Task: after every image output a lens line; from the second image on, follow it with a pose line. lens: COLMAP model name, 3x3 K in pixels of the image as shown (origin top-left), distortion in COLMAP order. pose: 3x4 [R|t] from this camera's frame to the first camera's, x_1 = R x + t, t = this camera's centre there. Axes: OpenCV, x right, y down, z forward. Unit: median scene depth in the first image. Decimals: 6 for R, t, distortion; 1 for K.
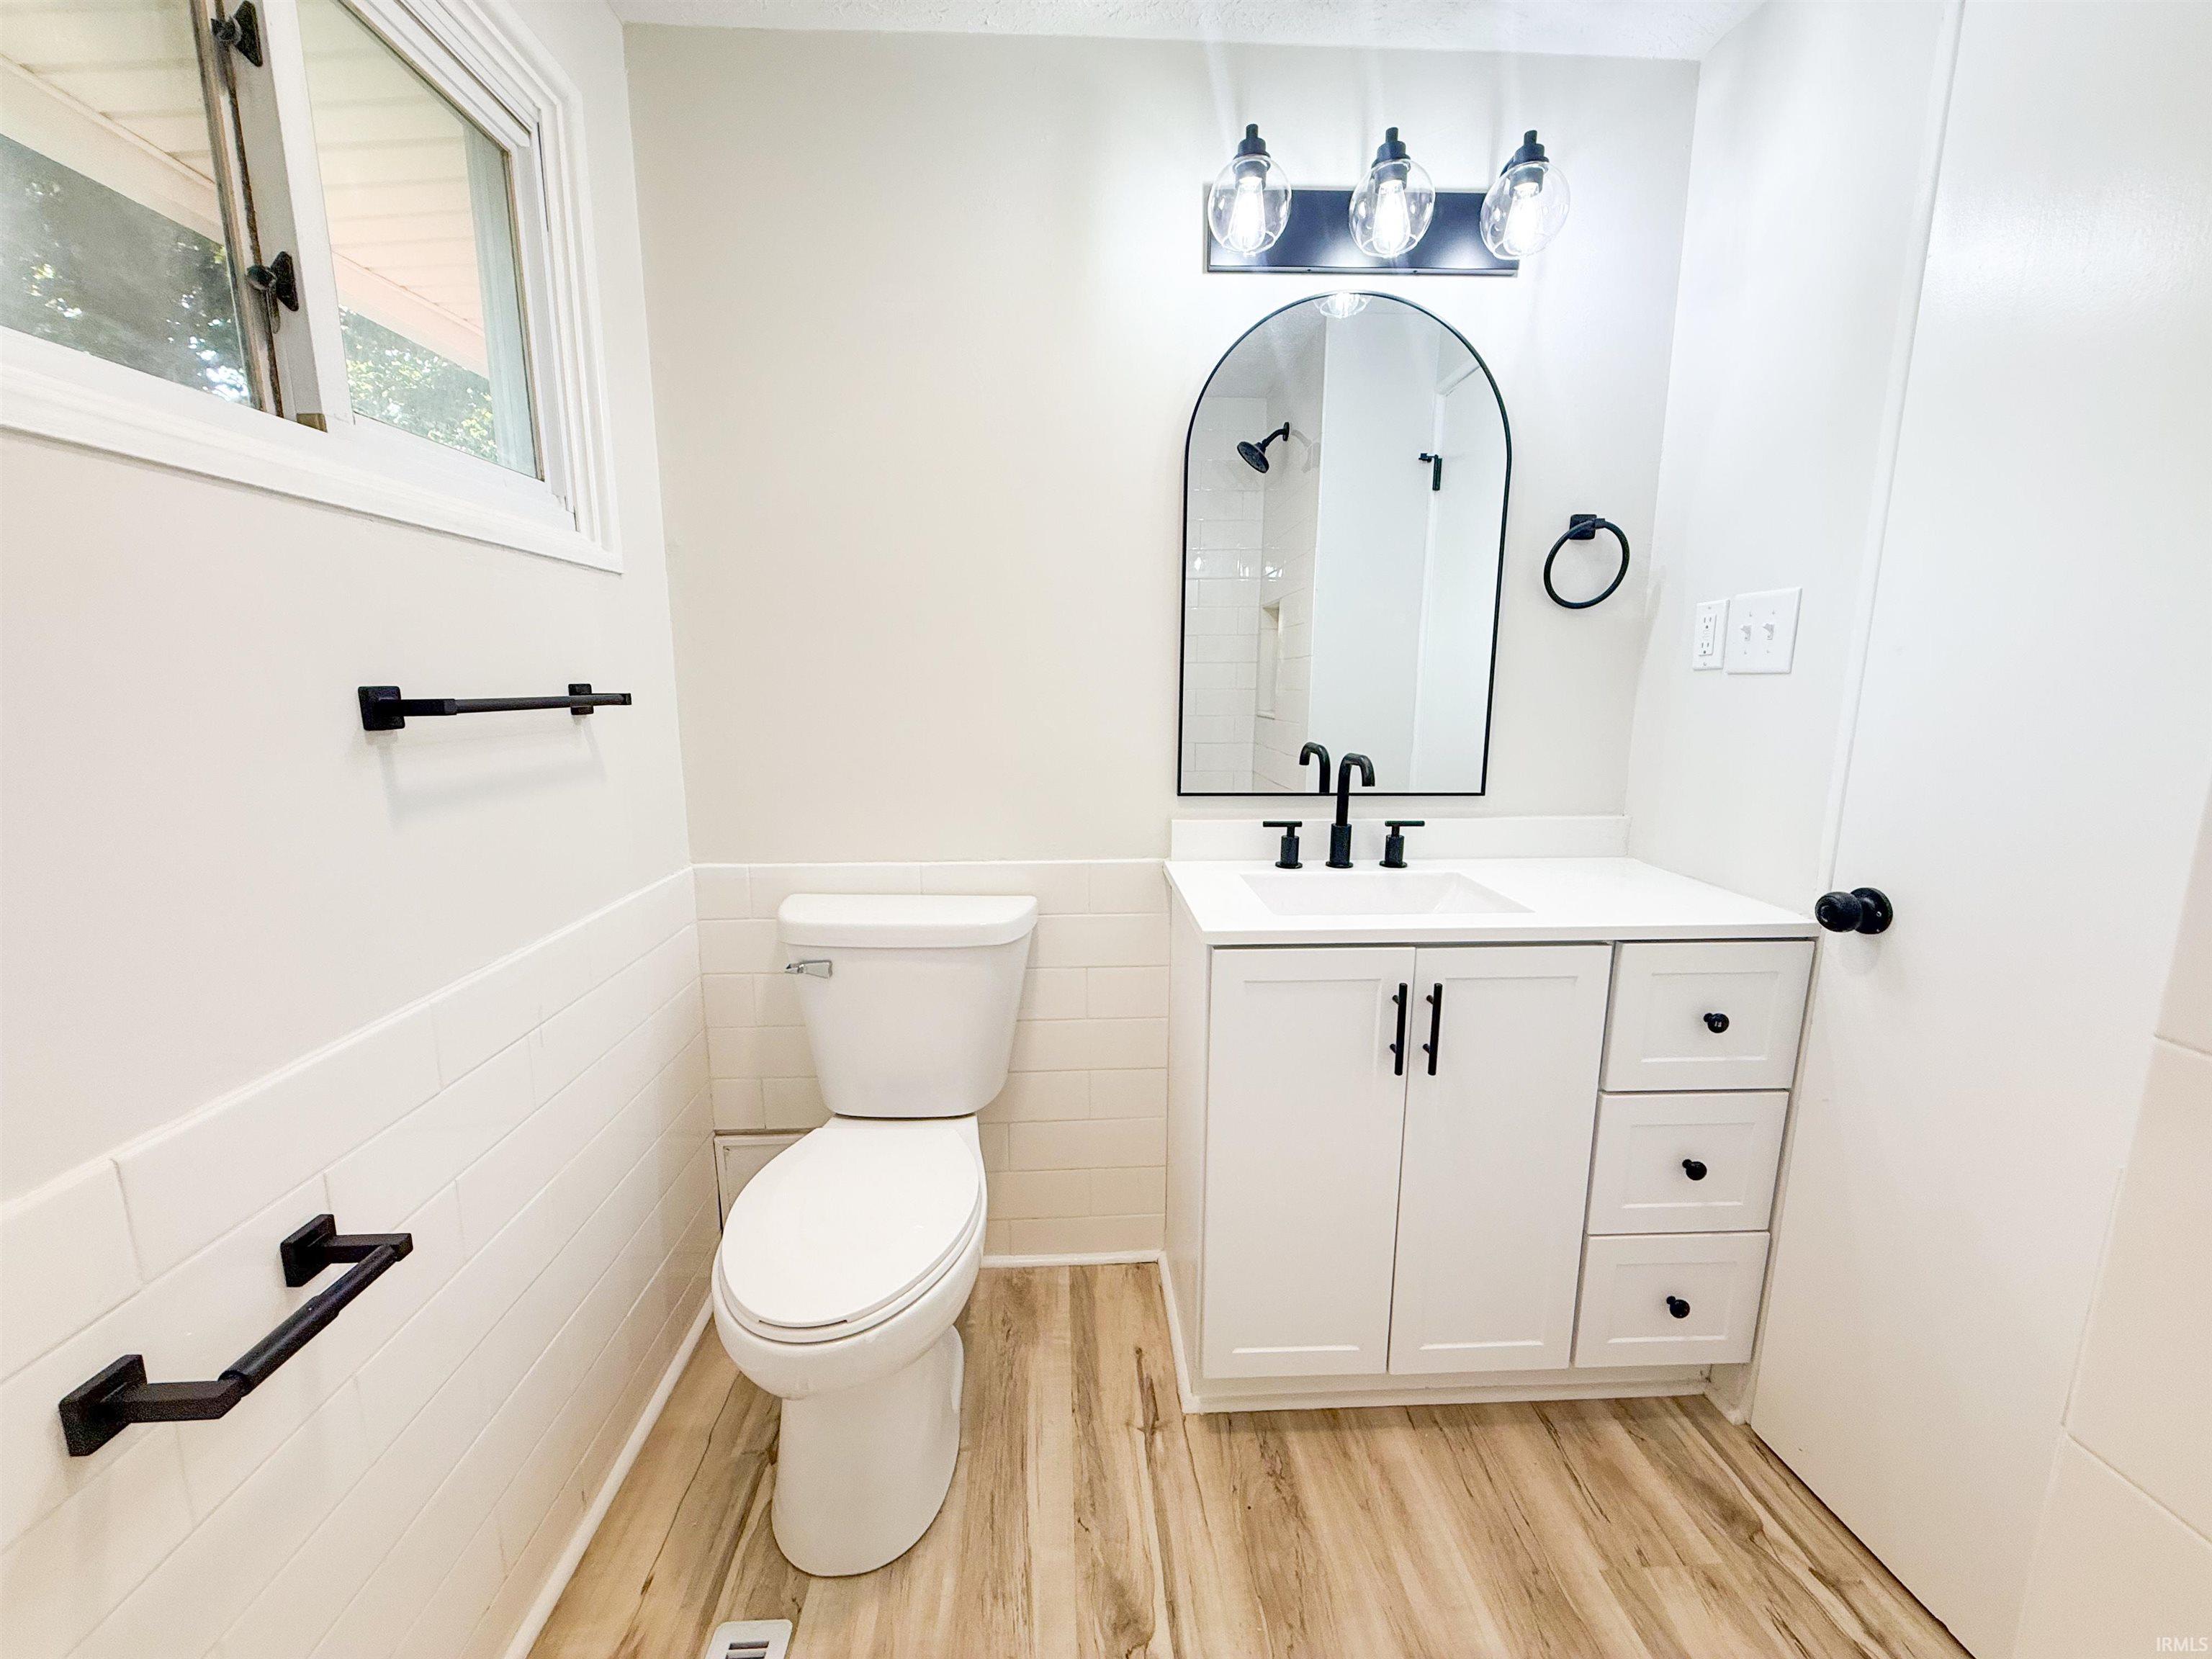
lens RADIAL K [[887.0, 0, 1104.2], [0, 887.0, 830.2], [0, 0, 1]] dist [-0.001498, 0.001018]
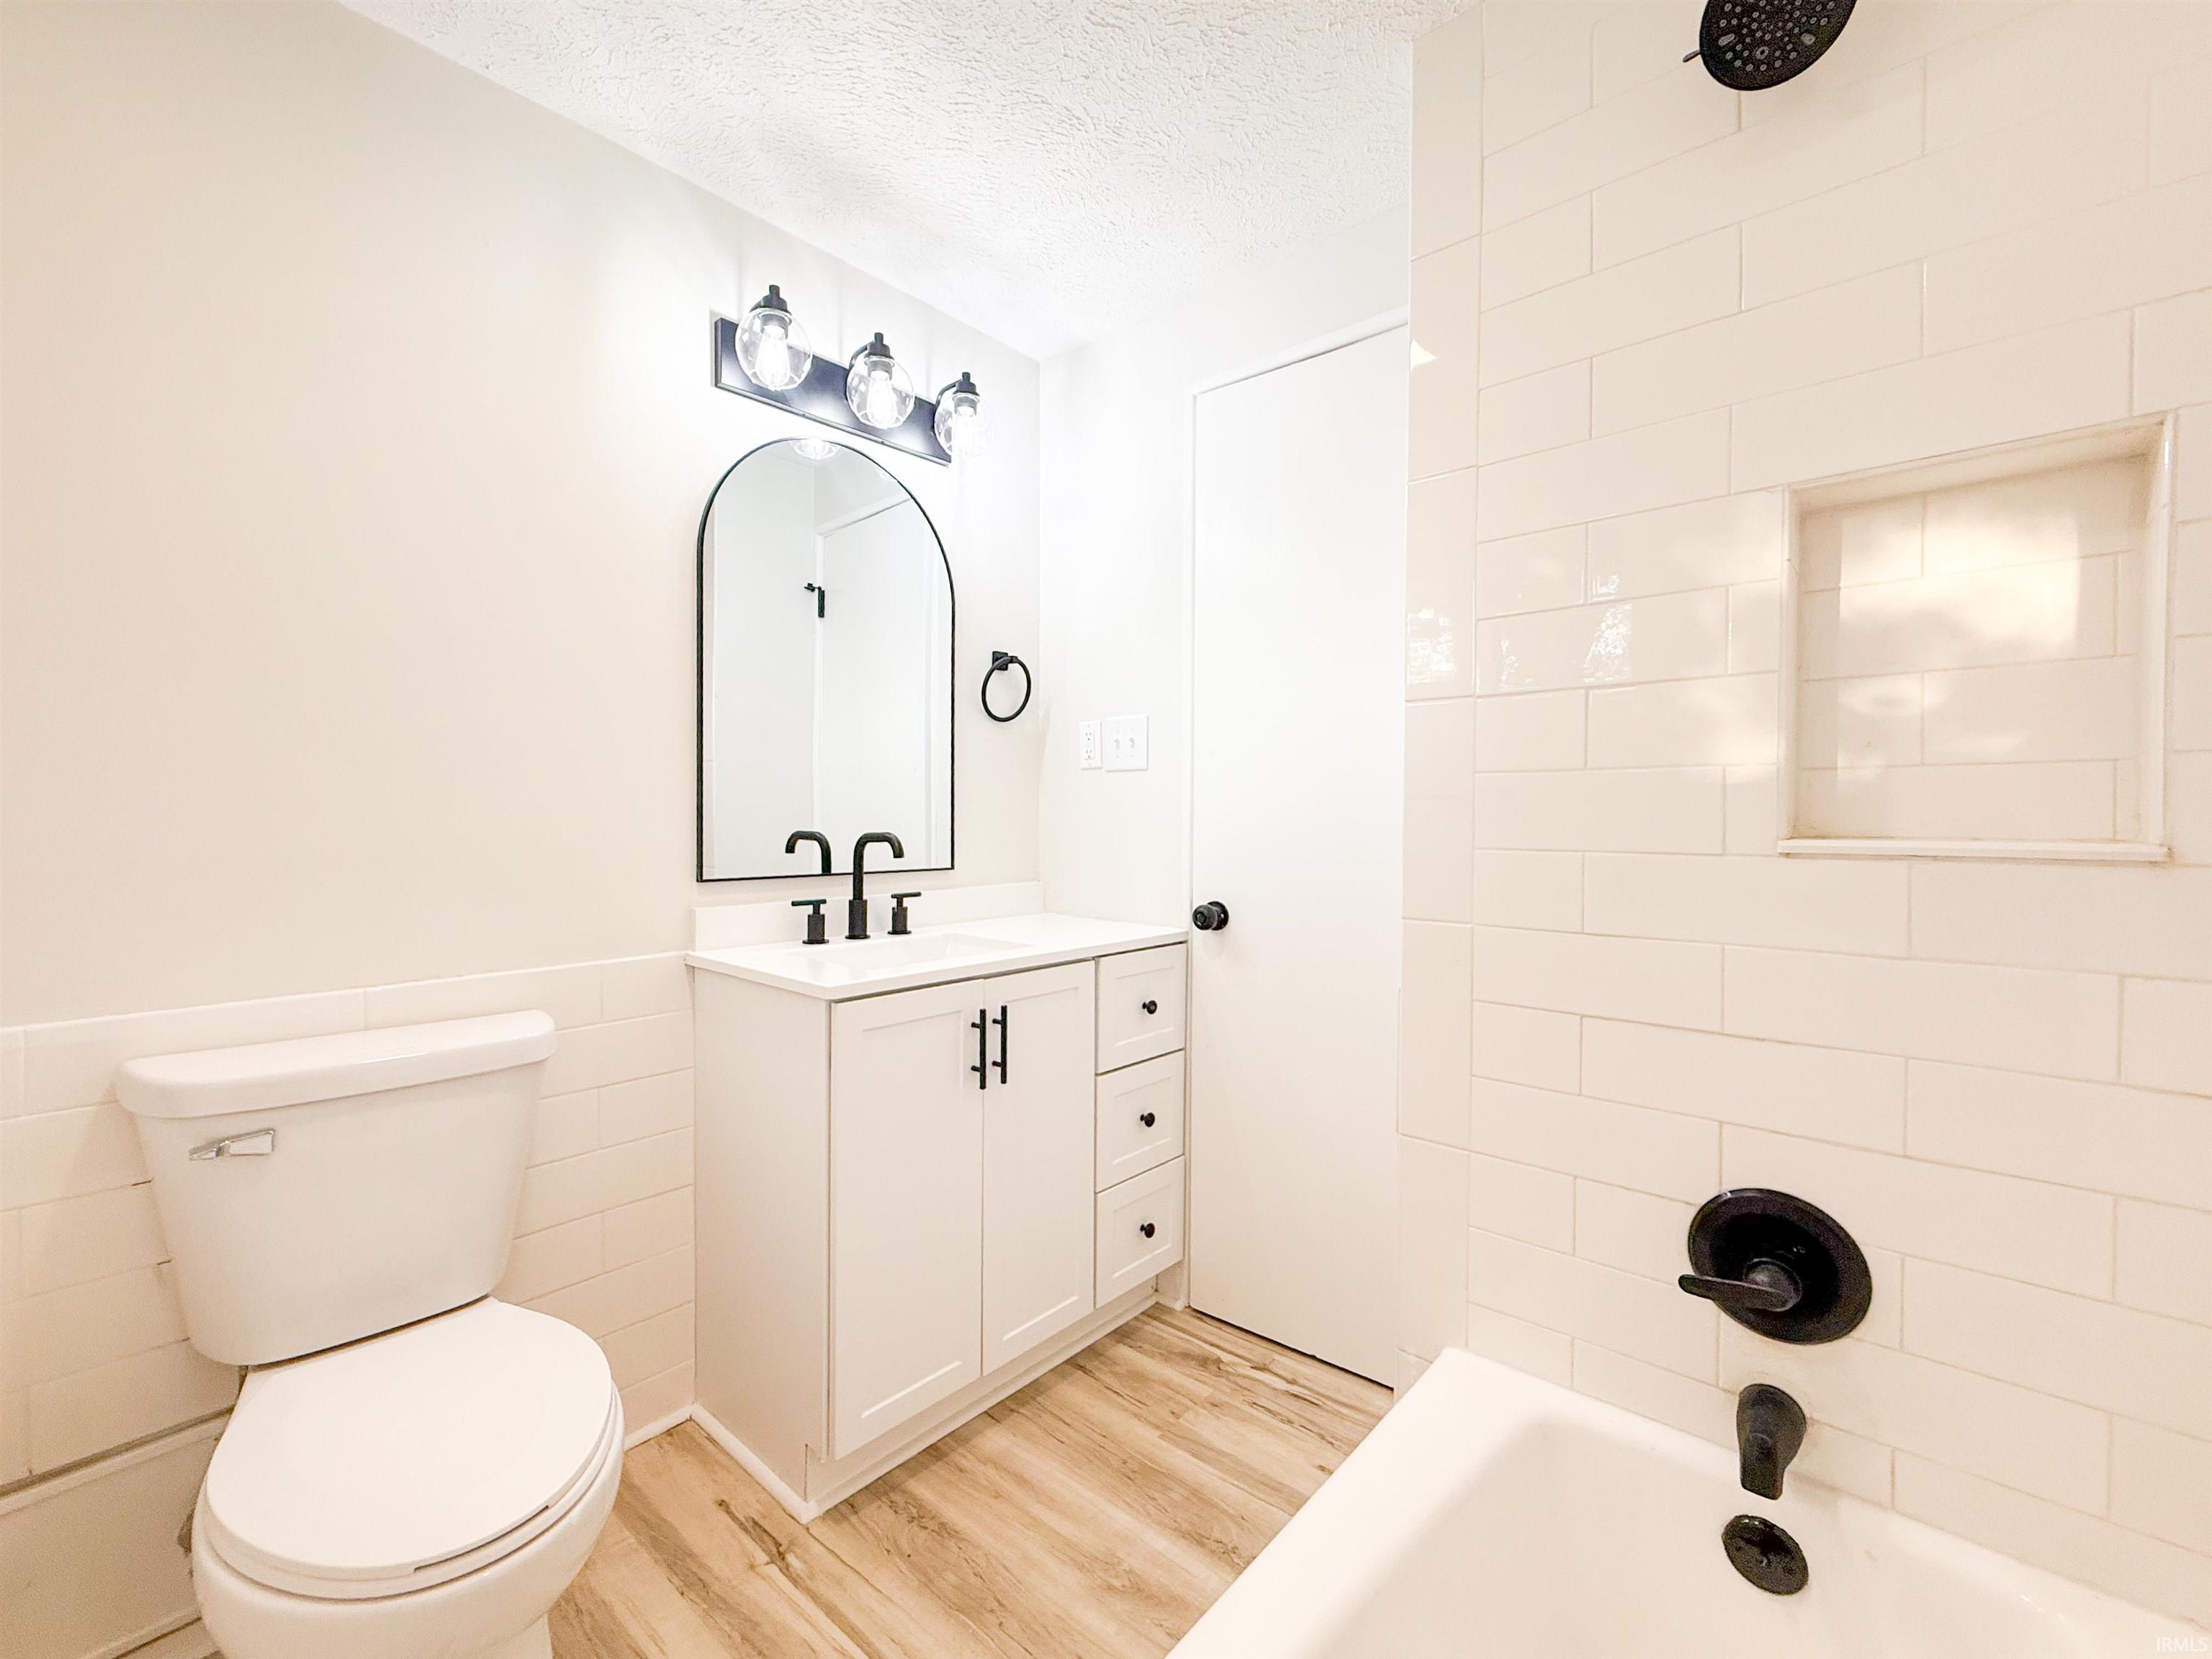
lens RADIAL K [[941.4, 0, 1106.5], [0, 941.4, 831.9], [0, 0, 1]] dist [-0.002063, -0.000823]
pose [[0.690272, -0.013079, 0.723431, -0.407718], [0.122790, 0.987451, -0.099310, 0.072813], [-0.713054, 0.157381, 0.683216, -0.024730]]
